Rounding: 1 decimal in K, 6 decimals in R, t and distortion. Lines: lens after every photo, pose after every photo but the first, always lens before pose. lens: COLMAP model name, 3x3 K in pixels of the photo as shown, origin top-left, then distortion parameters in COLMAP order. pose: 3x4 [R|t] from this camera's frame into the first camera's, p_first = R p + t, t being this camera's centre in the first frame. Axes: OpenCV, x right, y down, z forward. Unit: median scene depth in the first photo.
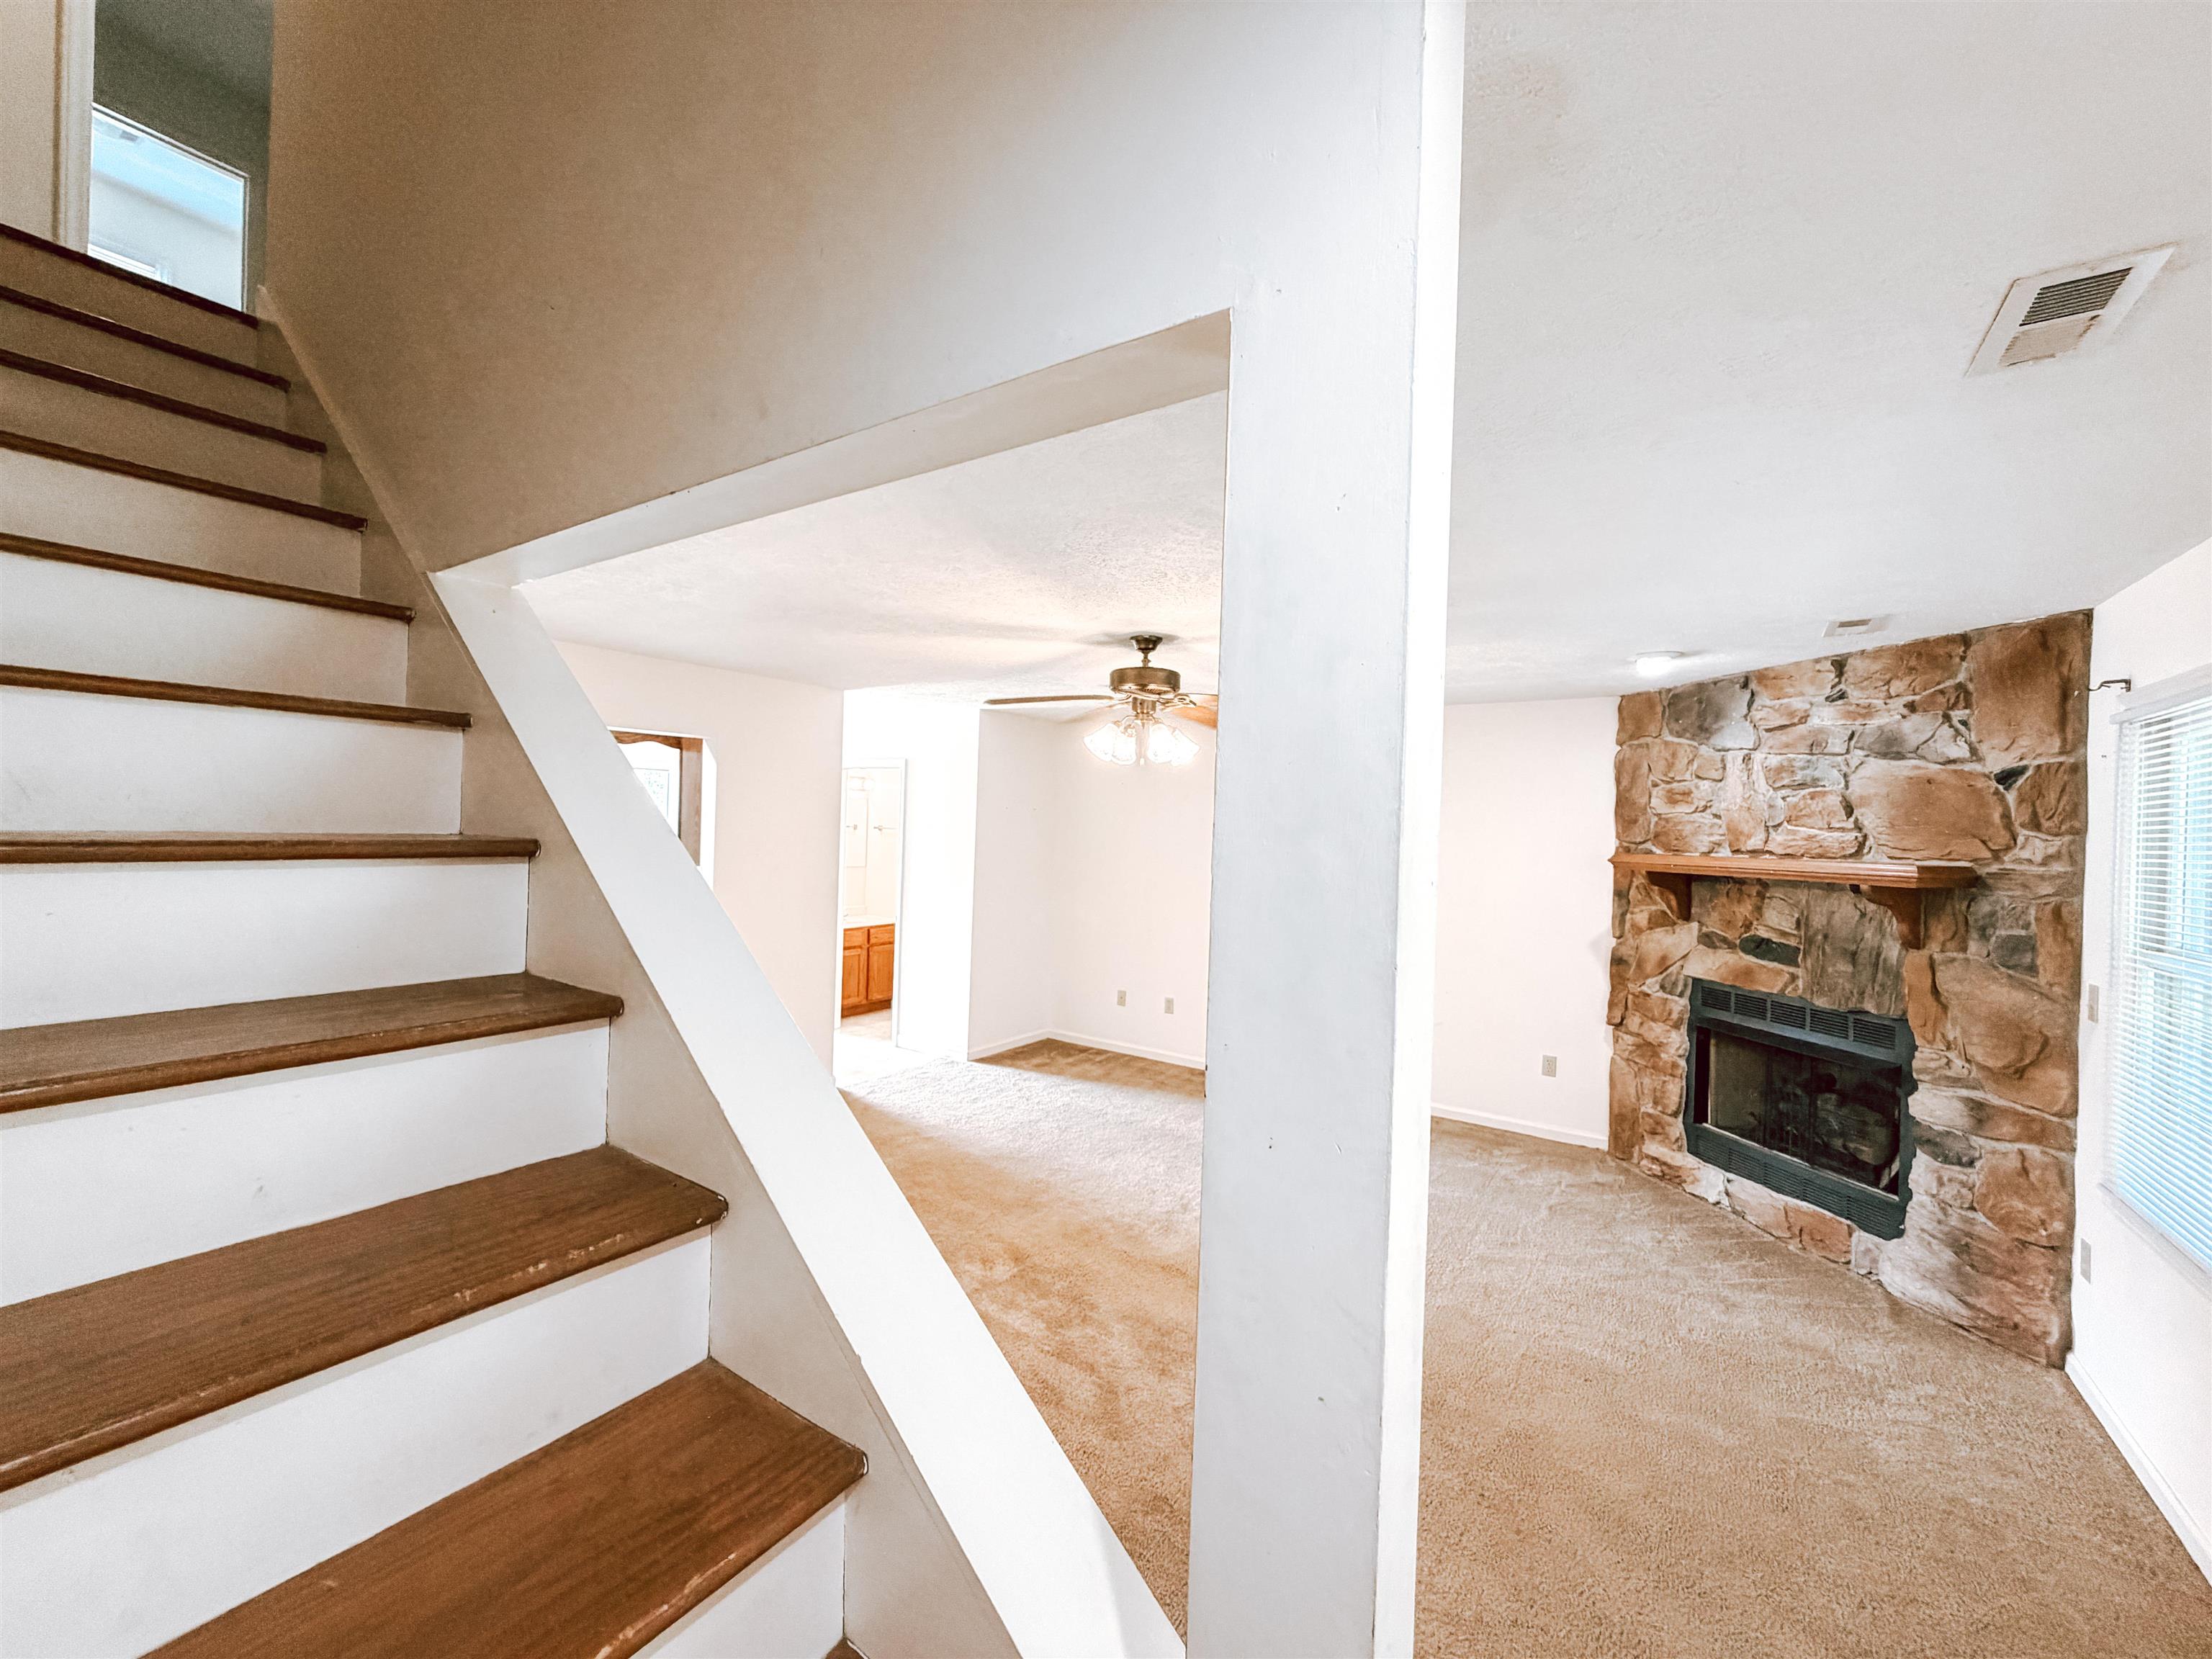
lens RADIAL K [[876.8, 0, 1099.5], [0, 876.8, 825.7], [0, 0, 1]] dist [-0.002088, 0.000603]
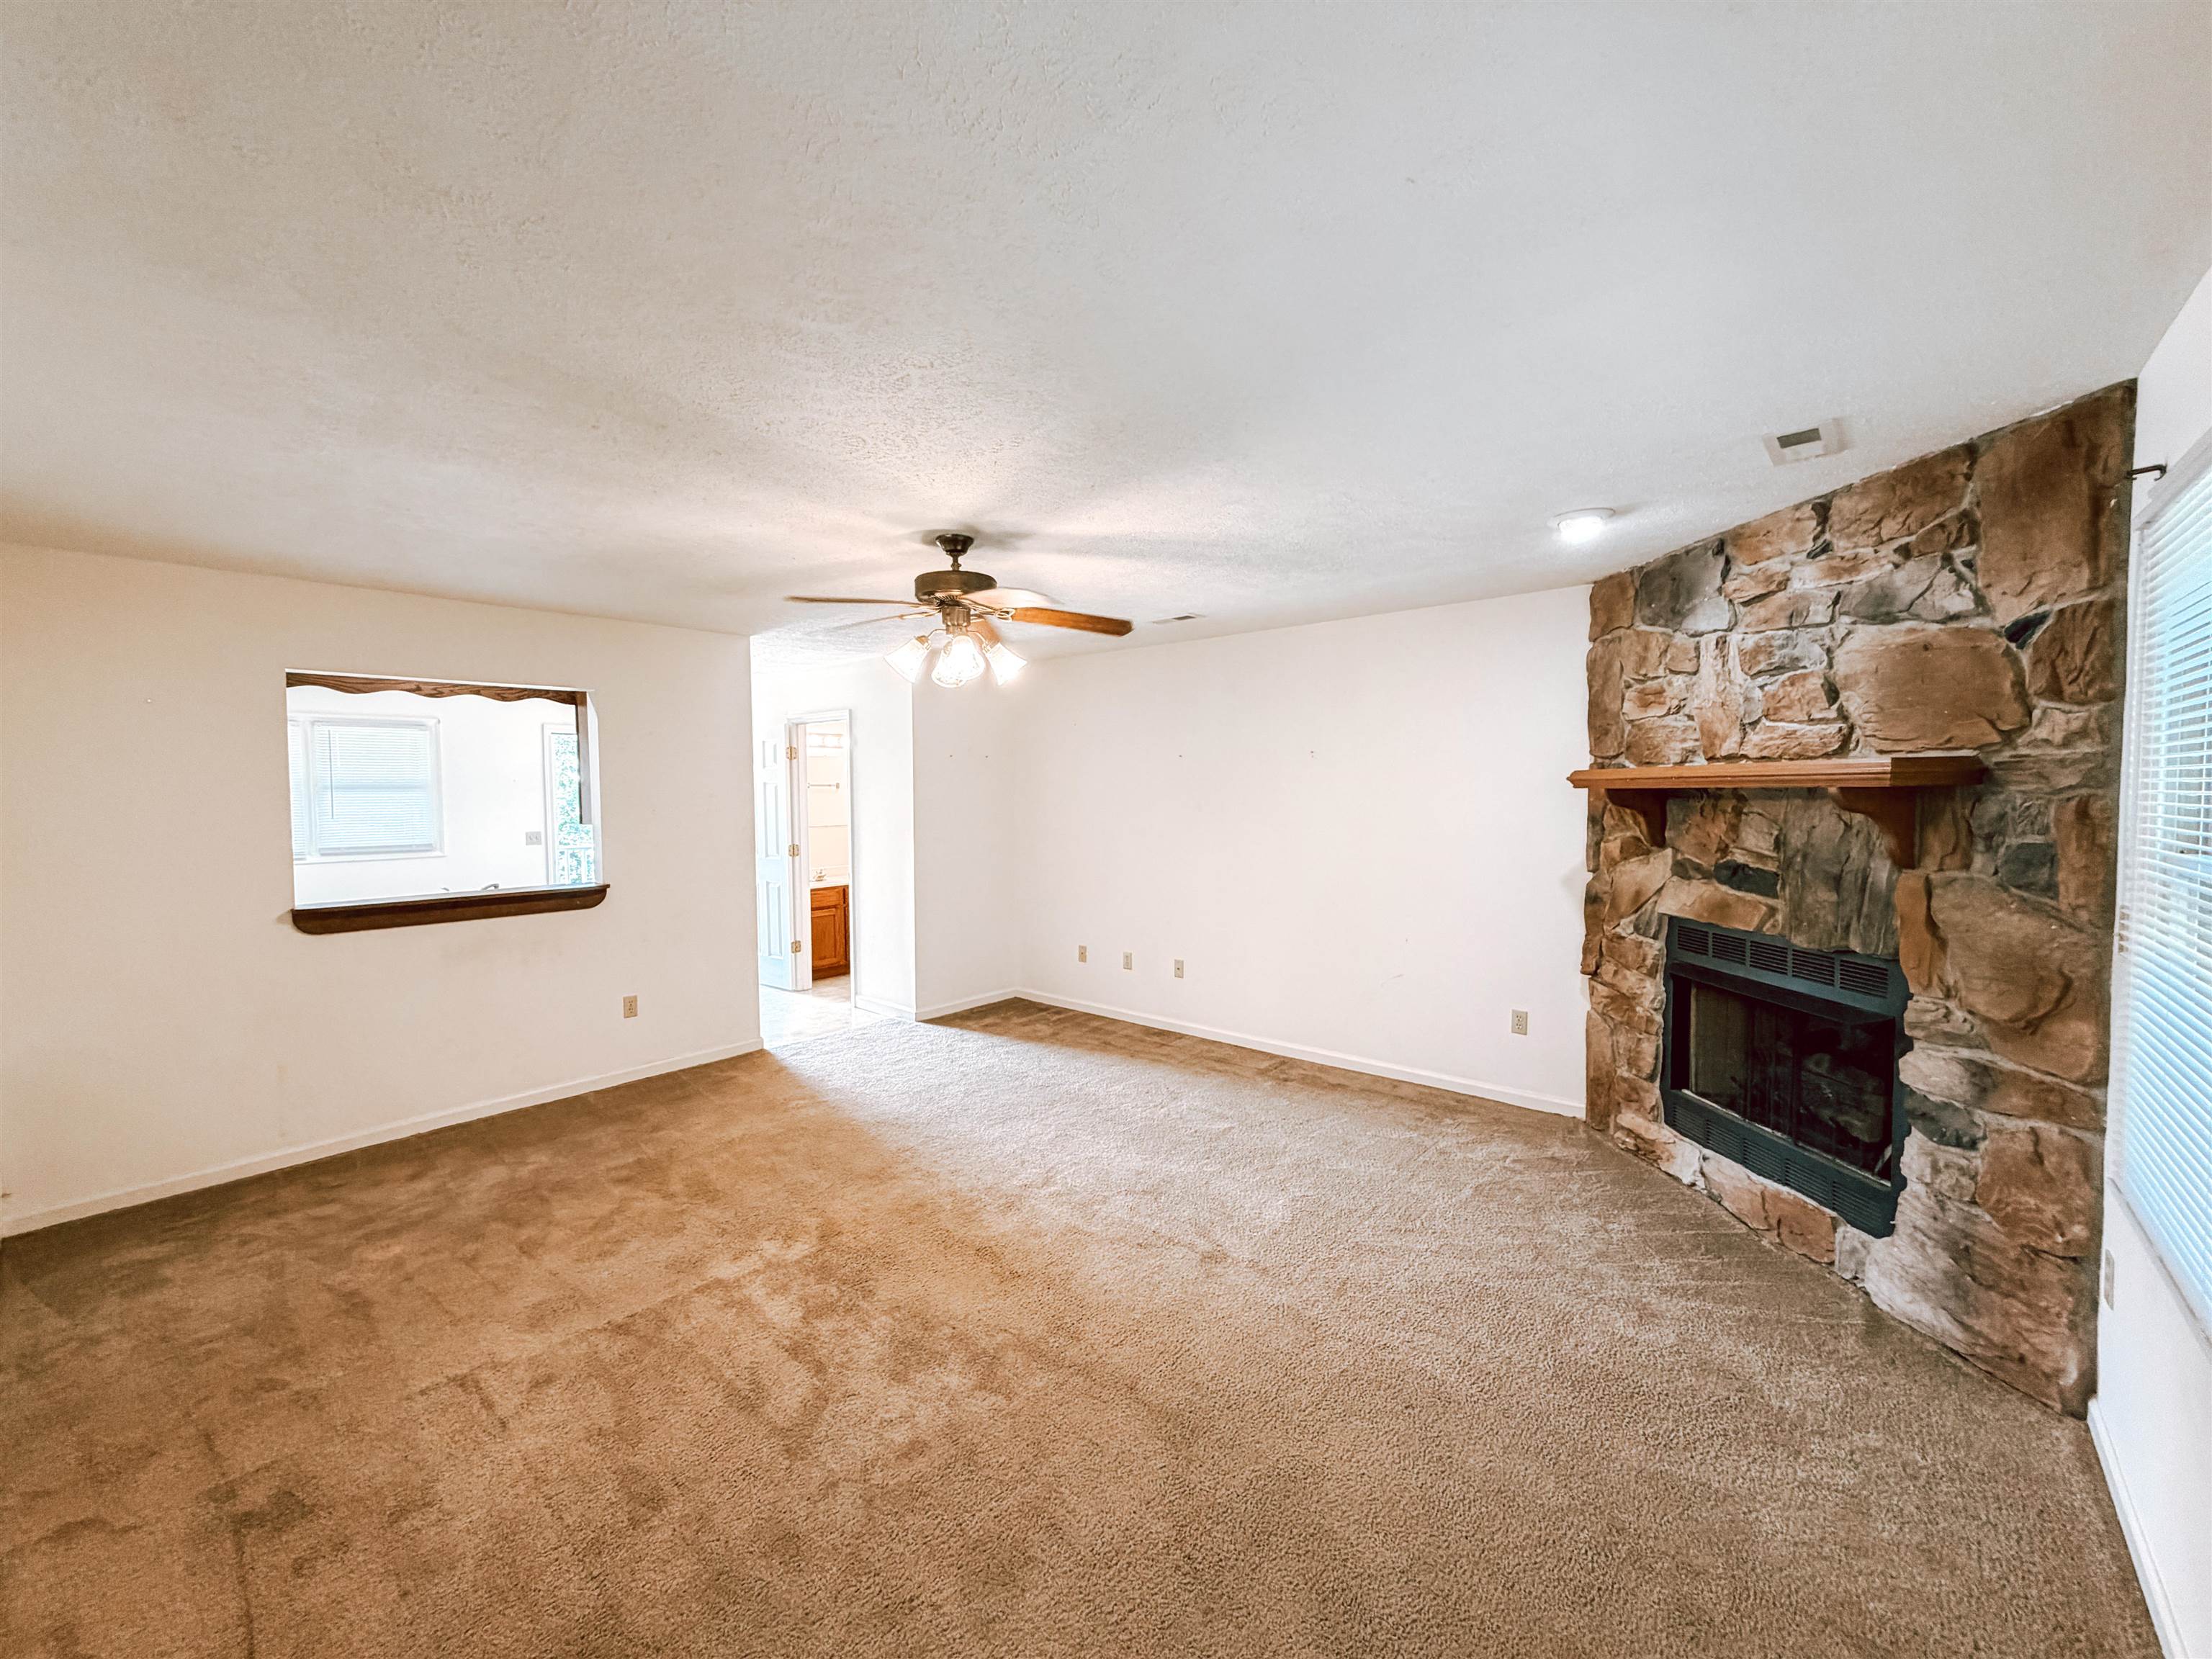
lens RADIAL K [[876.8, 0, 1100.4], [0, 876.8, 823.9], [0, 0, 1]] dist [-0.002088, 0.000603]
pose [[0.992342, -0.033479, -0.118898, 0.299371], [0.038253, 0.998541, 0.038099, 0.042471], [0.117449, -0.042356, 0.992175, 0.145445]]
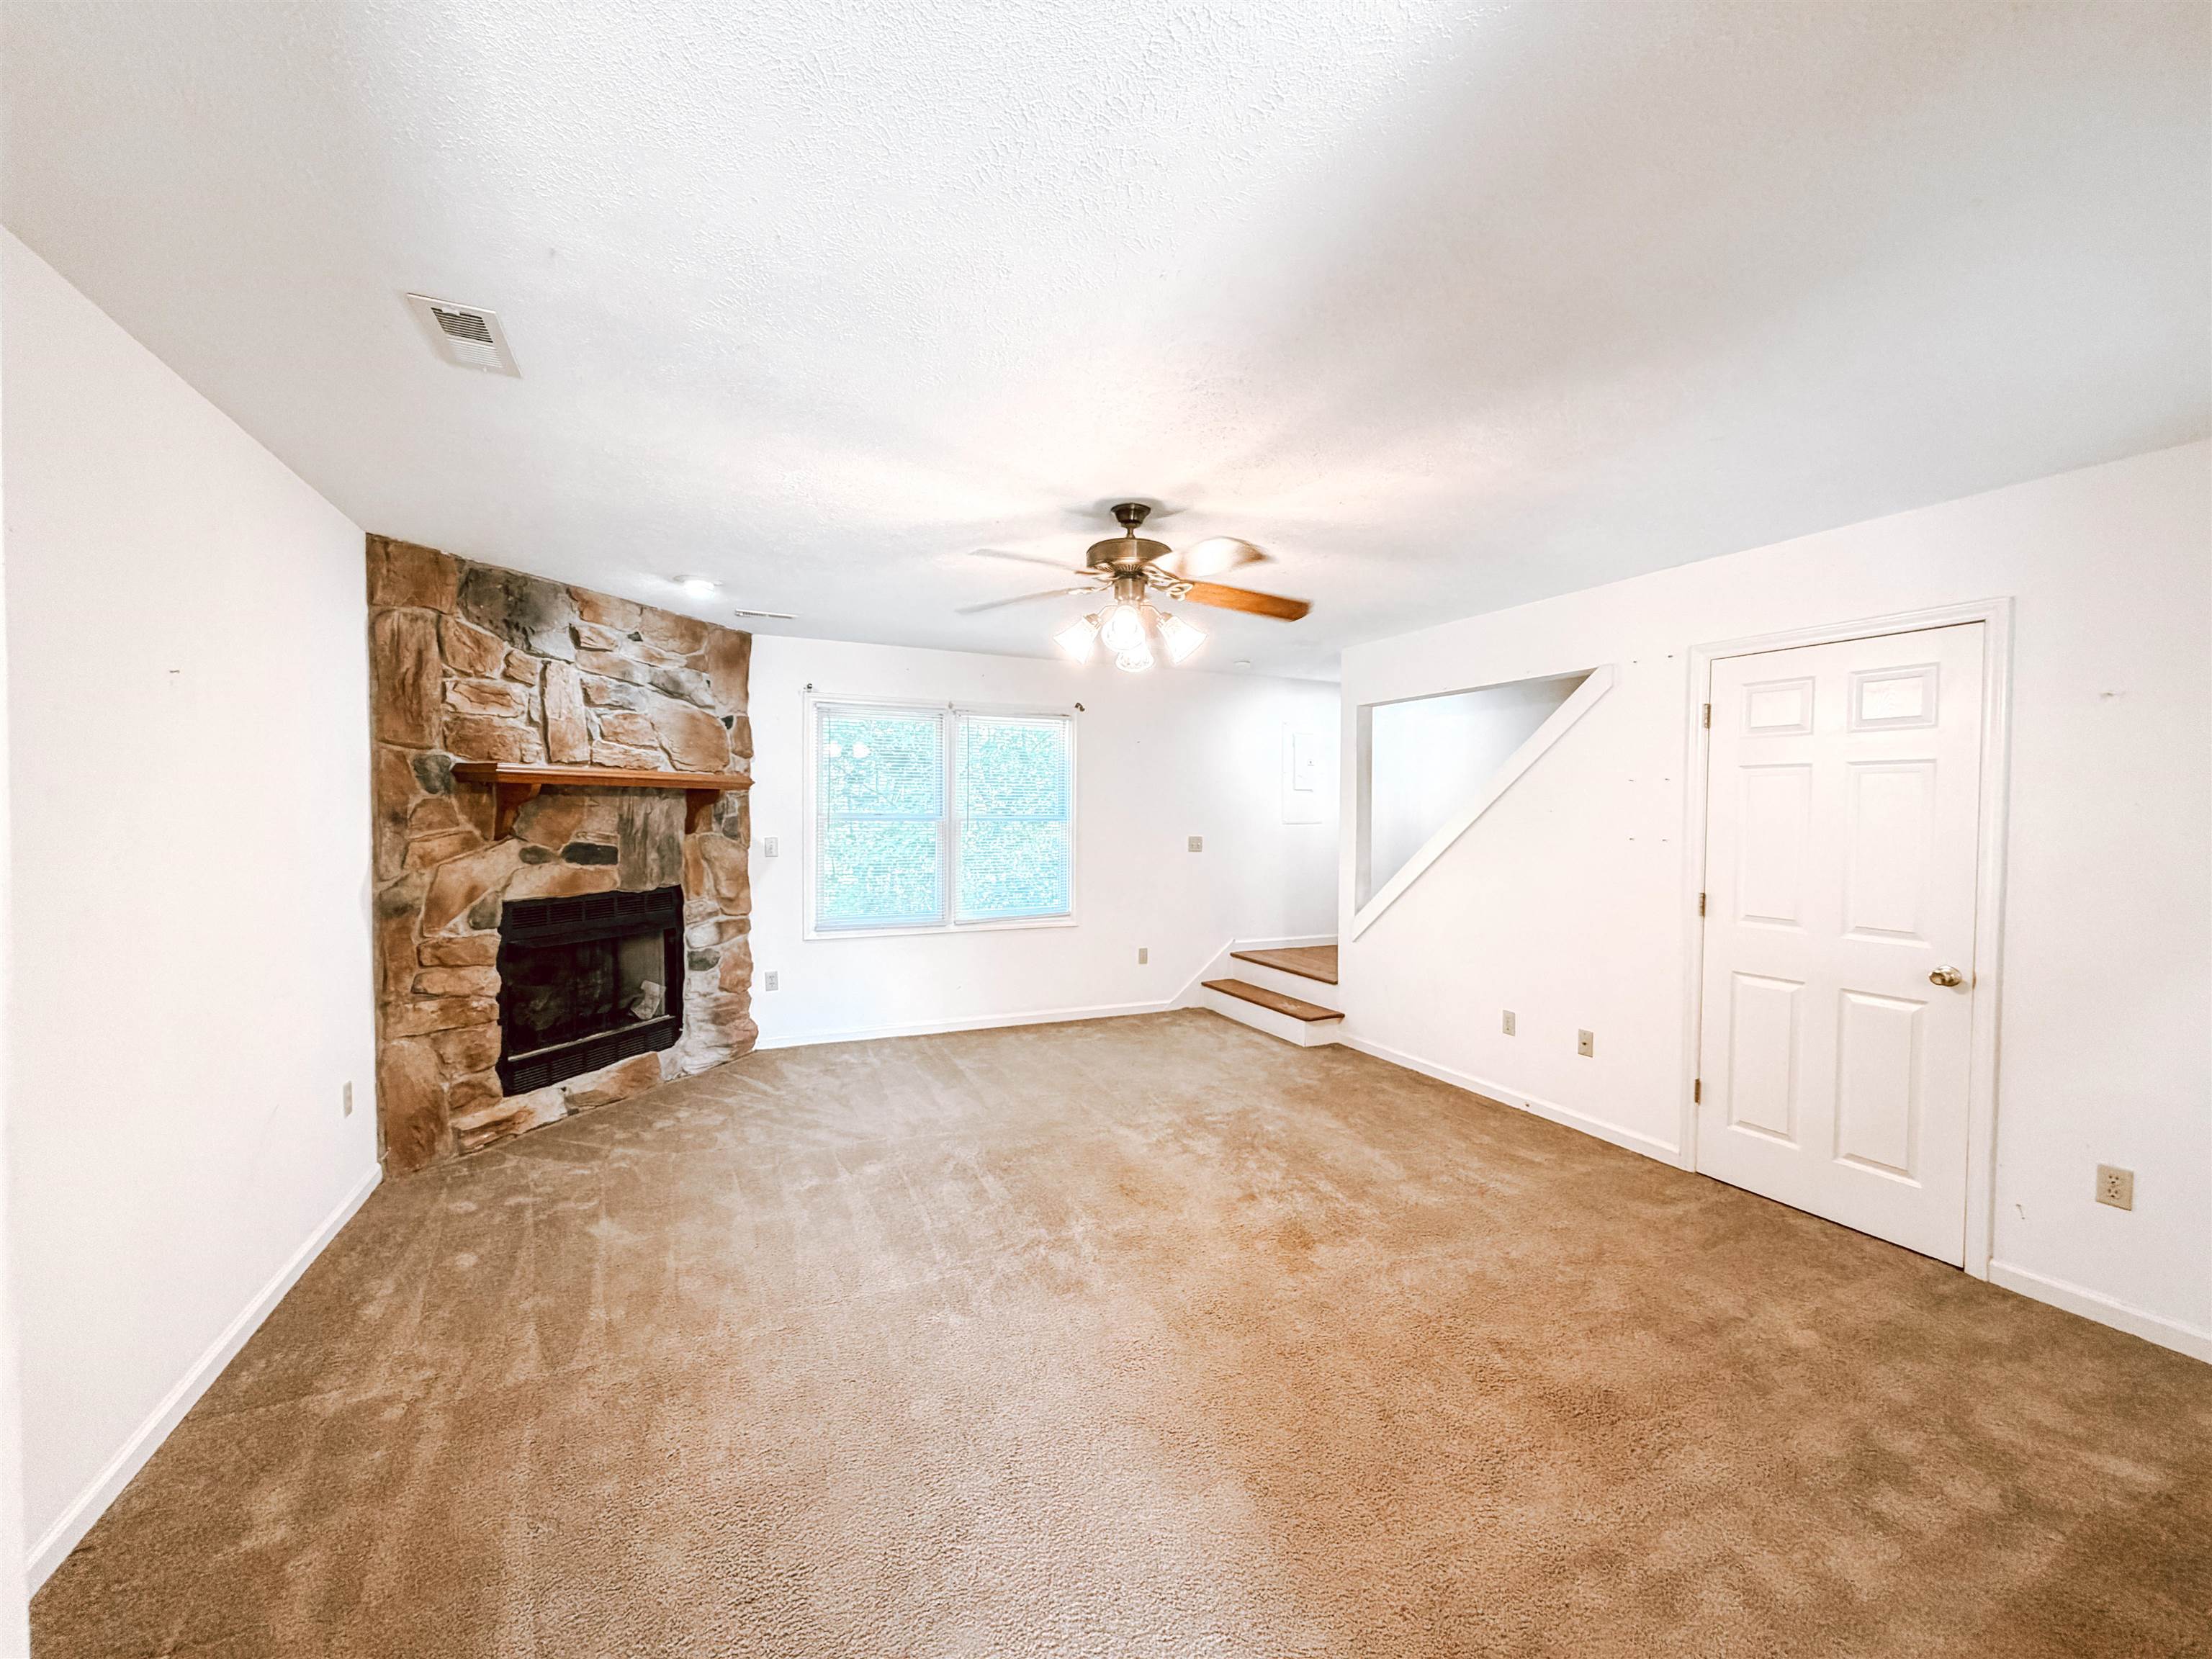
lens RADIAL K [[876.8, 0, 1088.0], [0, 876.8, 826.5], [0, 0, 1]] dist [-0.002088, 0.000603]
pose [[-0.851865, -0.046379, 0.521704, -0.353895], [-0.036561, 0.998908, 0.029104, 0.059005], [-0.522484, 0.005719, -0.852630, 1.763118]]
